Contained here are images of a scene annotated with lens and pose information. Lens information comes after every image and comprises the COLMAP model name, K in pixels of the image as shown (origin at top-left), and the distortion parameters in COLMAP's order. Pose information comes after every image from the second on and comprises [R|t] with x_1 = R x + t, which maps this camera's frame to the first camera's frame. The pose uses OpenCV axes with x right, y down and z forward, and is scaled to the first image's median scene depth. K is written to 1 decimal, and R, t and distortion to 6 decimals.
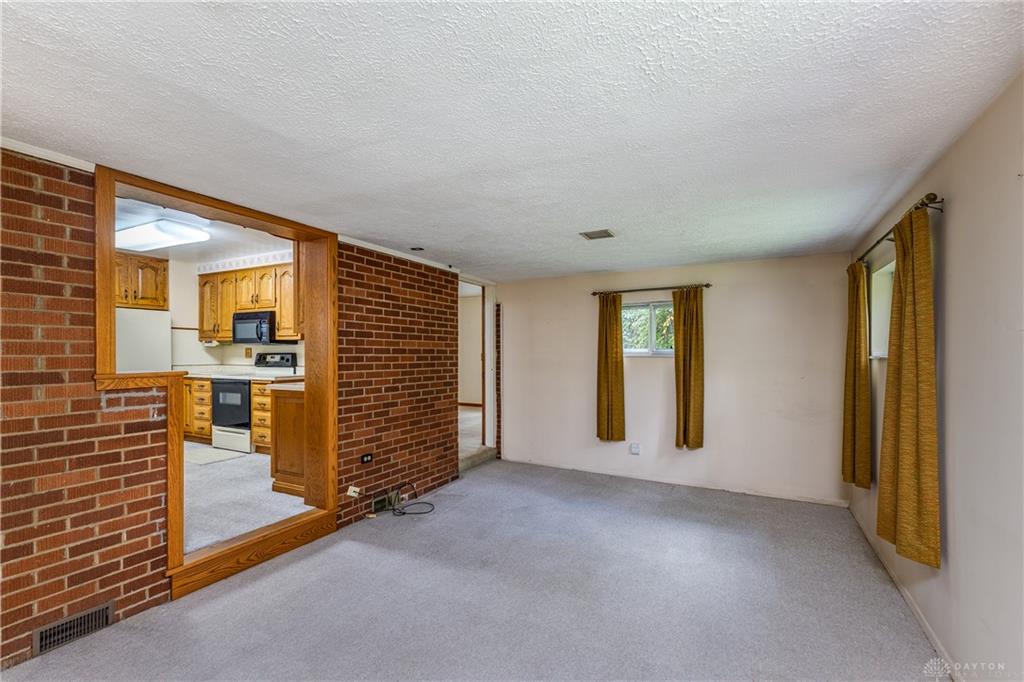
lens RADIAL K [[448.5, 0, 509.1], [0, 448.5, 350.6], [0, 0, 1]] dist [0.009936, -0.000234]
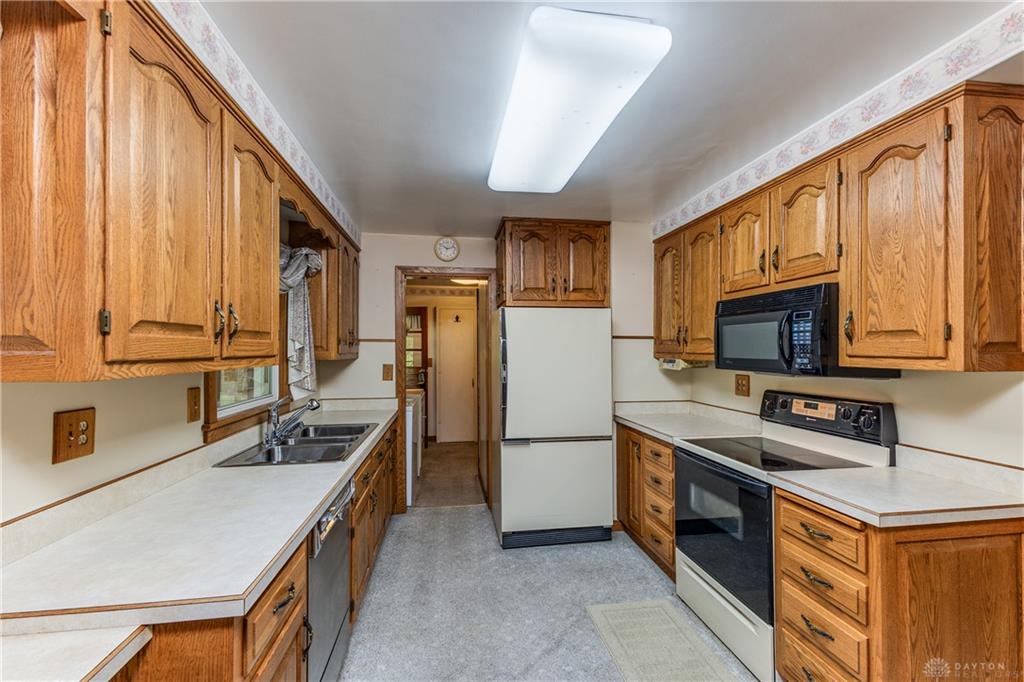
lens RADIAL K [[448.5, 0, 513.5], [0, 448.5, 345.9], [0, 0, 1]] dist [0.009936, -0.000234]
pose [[0.600009, -0.005426, -0.799975, -0.378207], [-0.003126, 0.999953, -0.009127, -0.034632], [0.799988, 0.007977, 0.599964, 0.572604]]
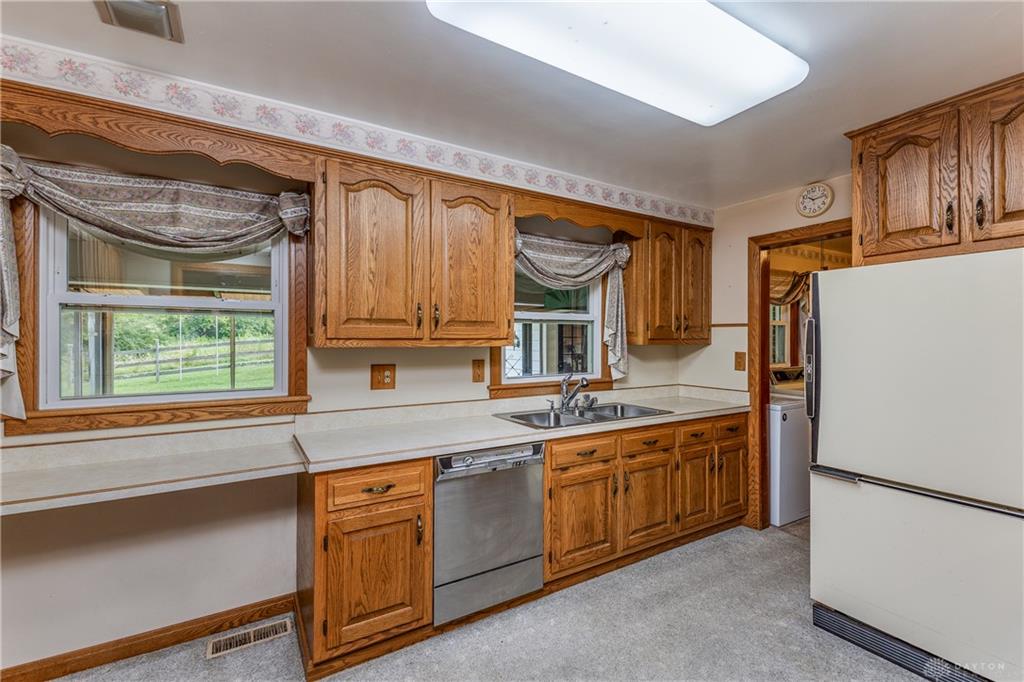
lens RADIAL K [[448.5, 0, 514.7], [0, 448.5, 337.9], [0, 0, 1]] dist [0.009936, -0.000234]
pose [[-0.500021, -0.000674, -0.866013, -0.372441], [-0.002900, 0.999995, 0.000897, -0.030958], [0.866008, 0.002960, -0.500021, 0.873316]]
